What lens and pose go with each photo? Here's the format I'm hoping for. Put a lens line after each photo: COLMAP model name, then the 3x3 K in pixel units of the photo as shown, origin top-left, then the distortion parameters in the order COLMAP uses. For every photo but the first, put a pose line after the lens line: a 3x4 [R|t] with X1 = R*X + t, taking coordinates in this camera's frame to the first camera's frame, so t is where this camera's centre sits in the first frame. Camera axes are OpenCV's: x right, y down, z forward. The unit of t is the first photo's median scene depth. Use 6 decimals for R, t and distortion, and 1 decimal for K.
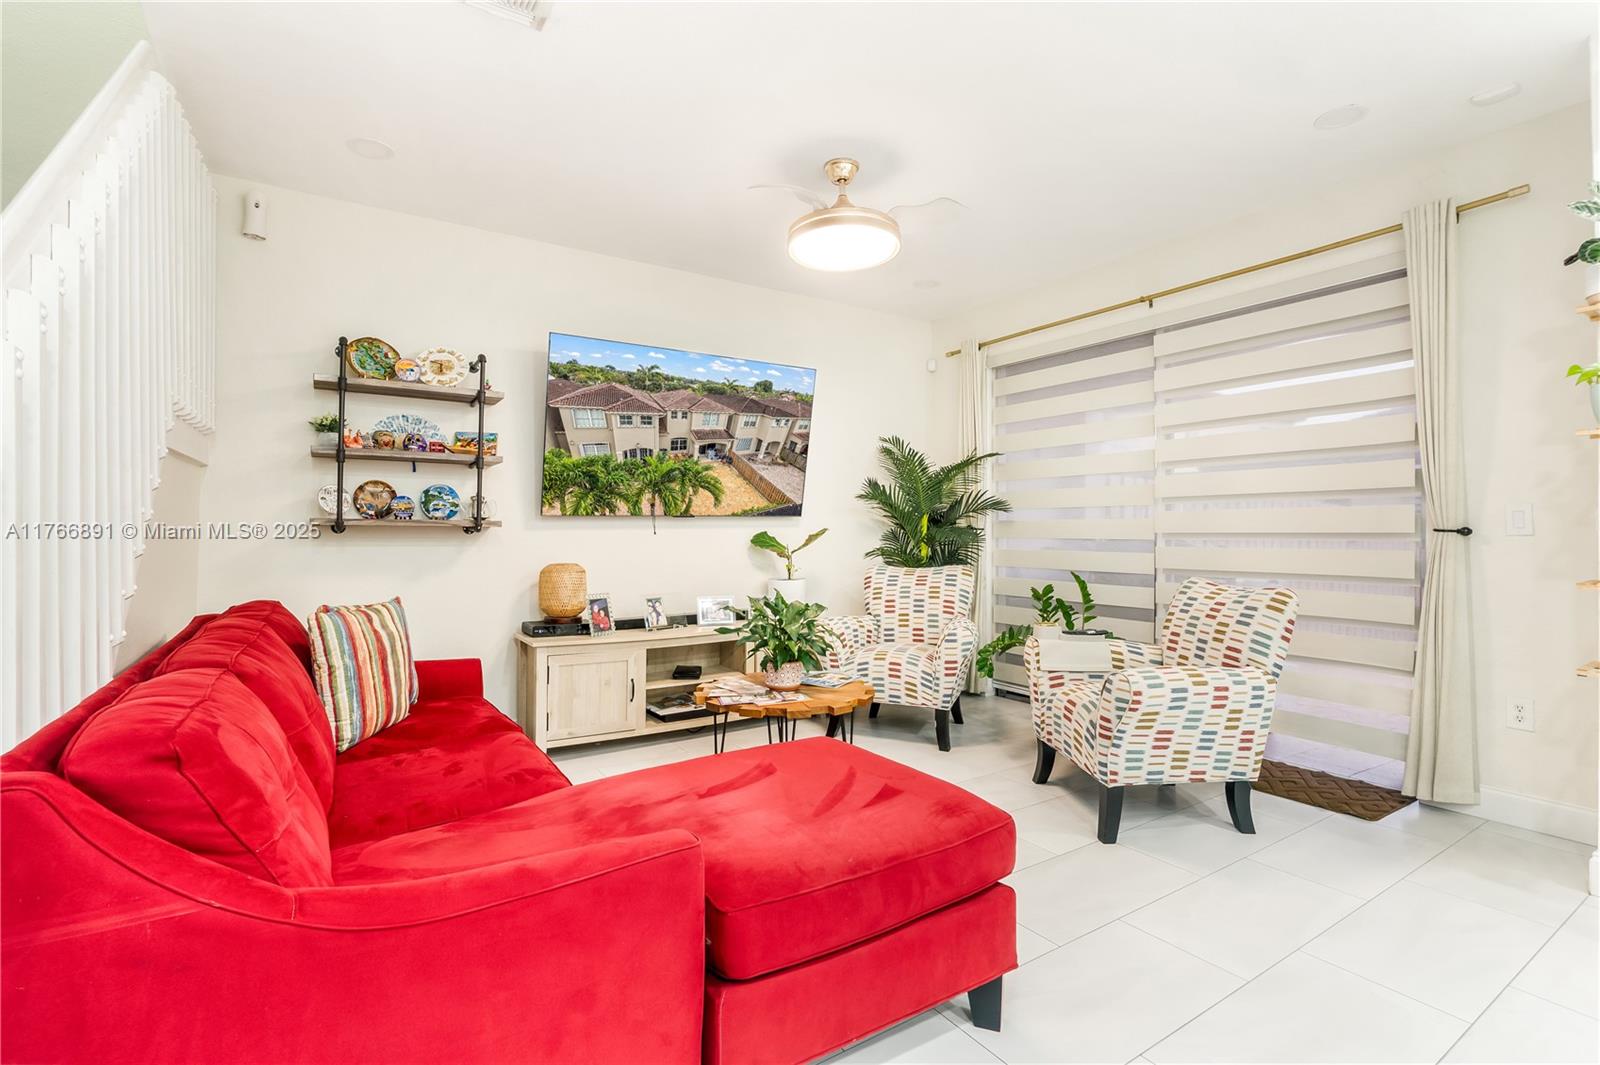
lens RADIAL K [[741.0, 0, 798.0], [0, 741.0, 527.5], [0, 0, 1]] dist [-0.009799, 0.000998]
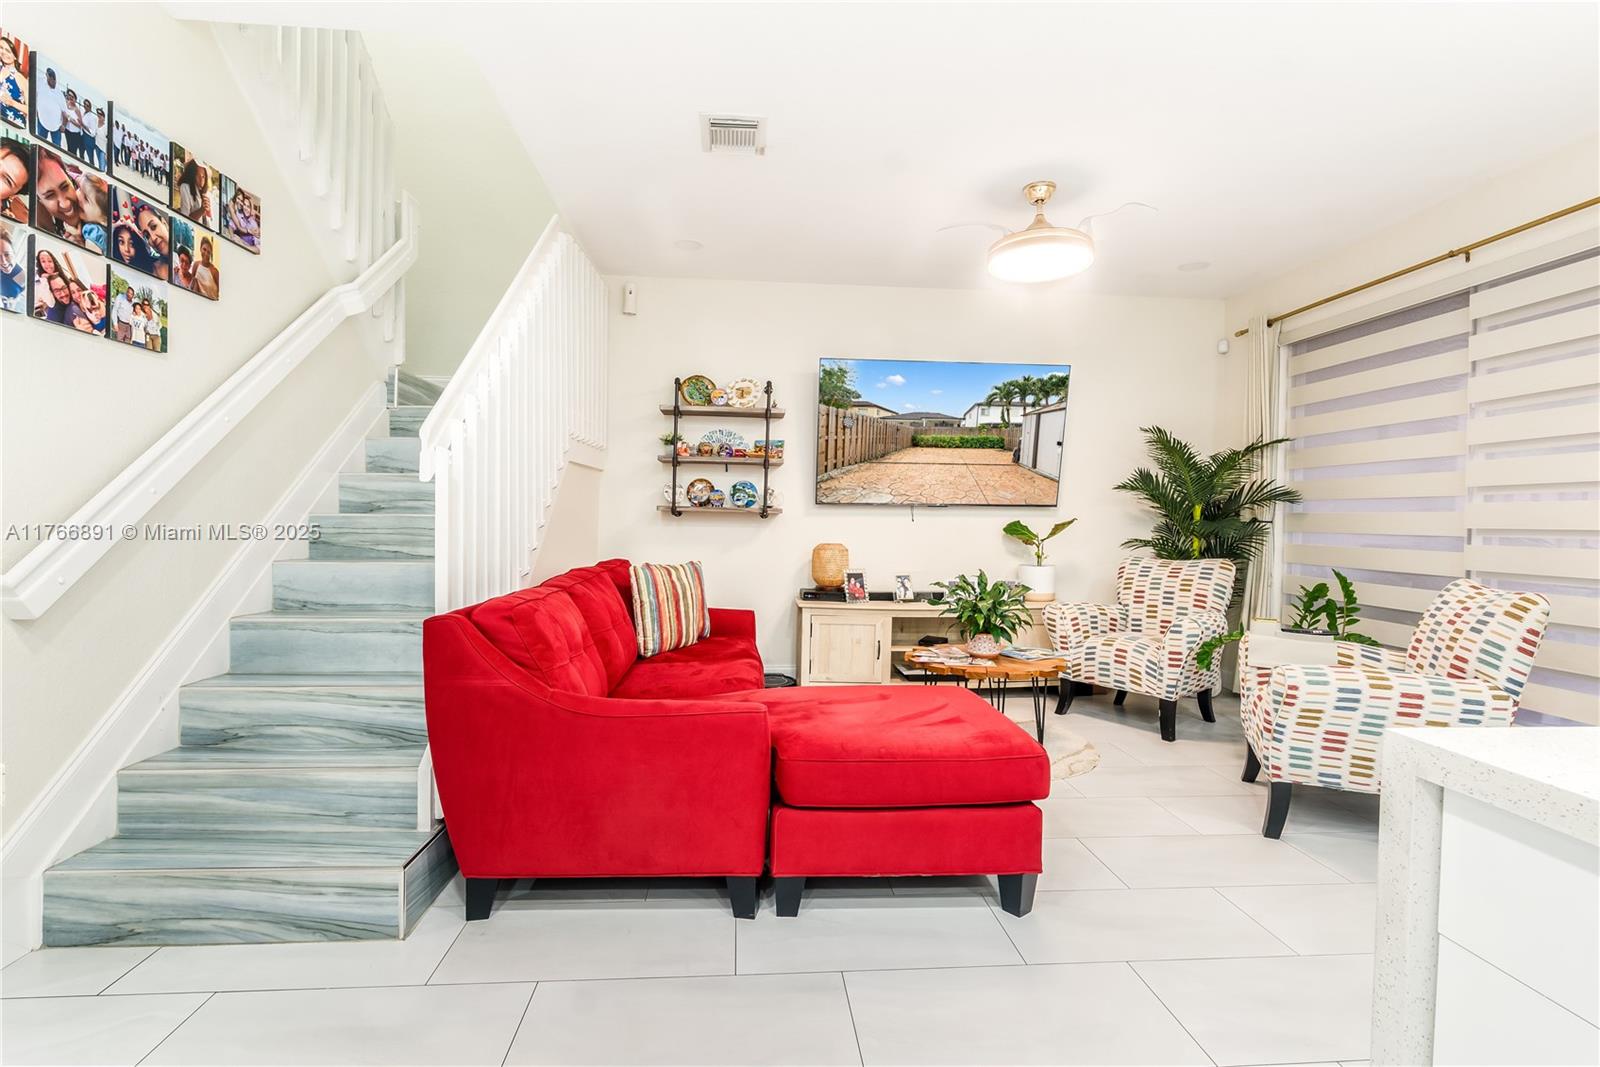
lens RADIAL K [[741.0, 0, 791.9], [0, 741.0, 531.7], [0, 0, 1]] dist [-0.009799, 0.000998]
pose [[0.874269, 0.022342, -0.484927, 0.266359], [-0.013158, 0.999664, 0.022334, 0.002694], [0.485263, -0.013145, 0.874269, -0.138217]]
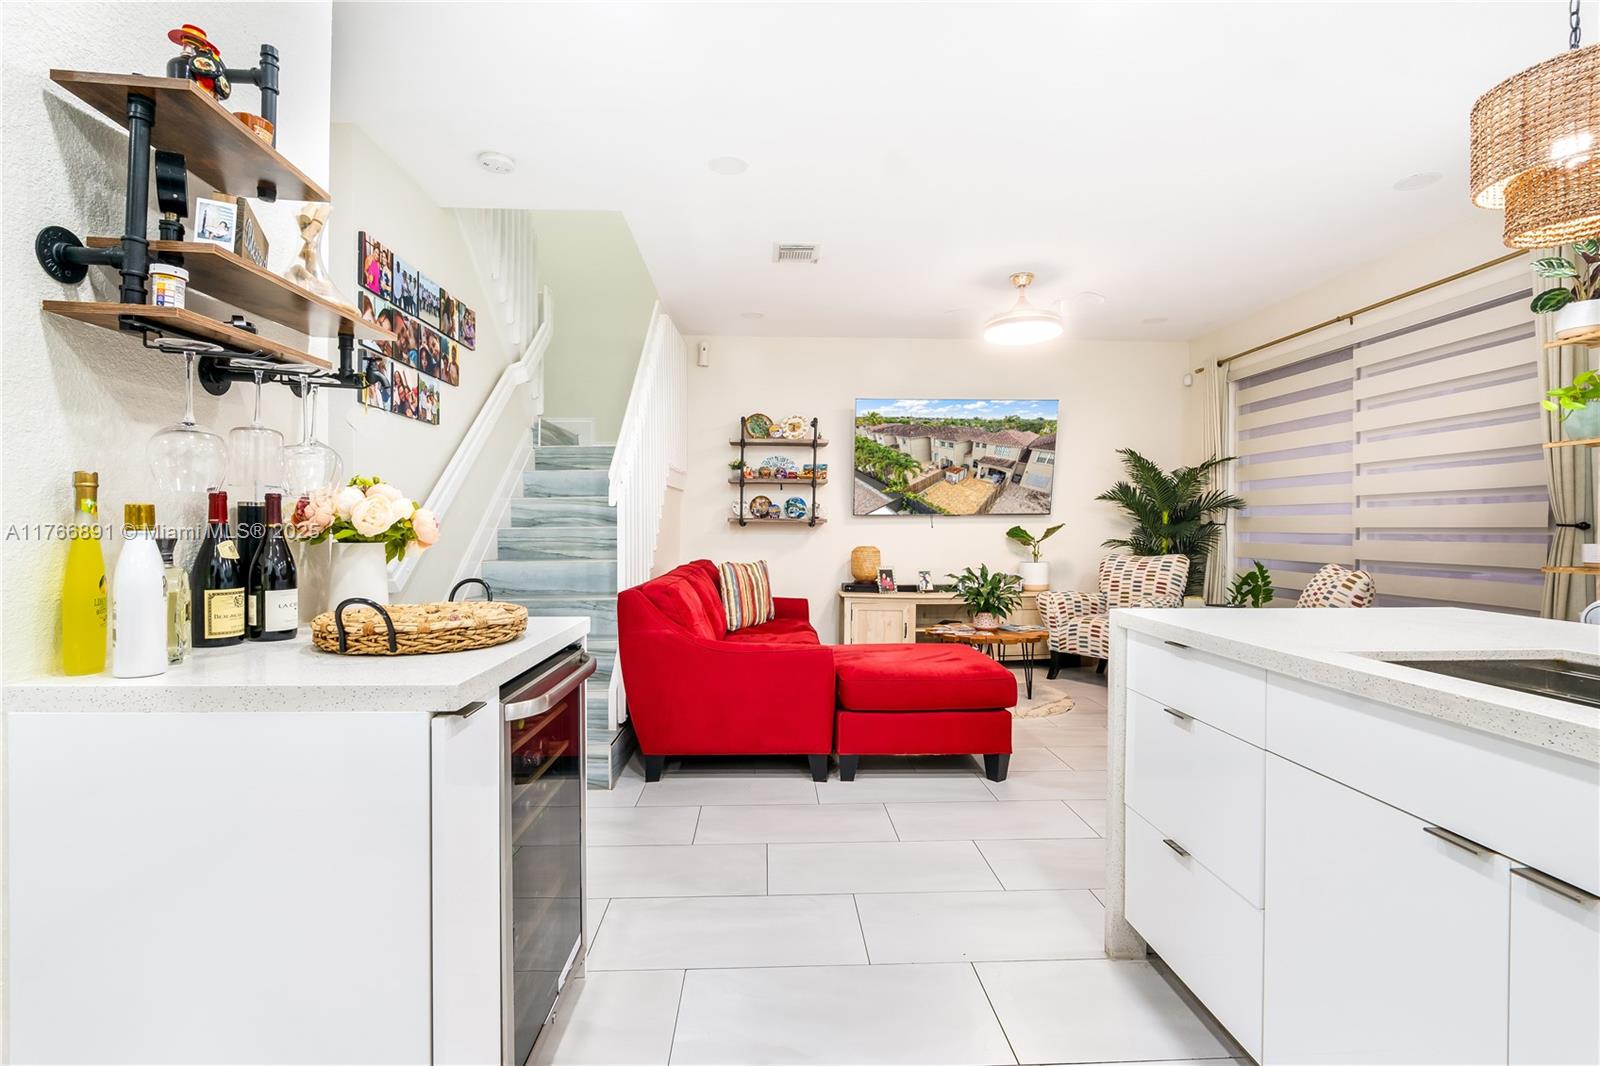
lens RADIAL K [[741.0, 0, 792.2], [0, 741.0, 533.6], [0, 0, 1]] dist [-0.009799, 0.000998]
pose [[0.856247, 0.006968, -0.516519, 0.408223], [0.000010, 0.999909, 0.013507, 0.001464], [0.516566, -0.011571, 0.856169, -0.471854]]
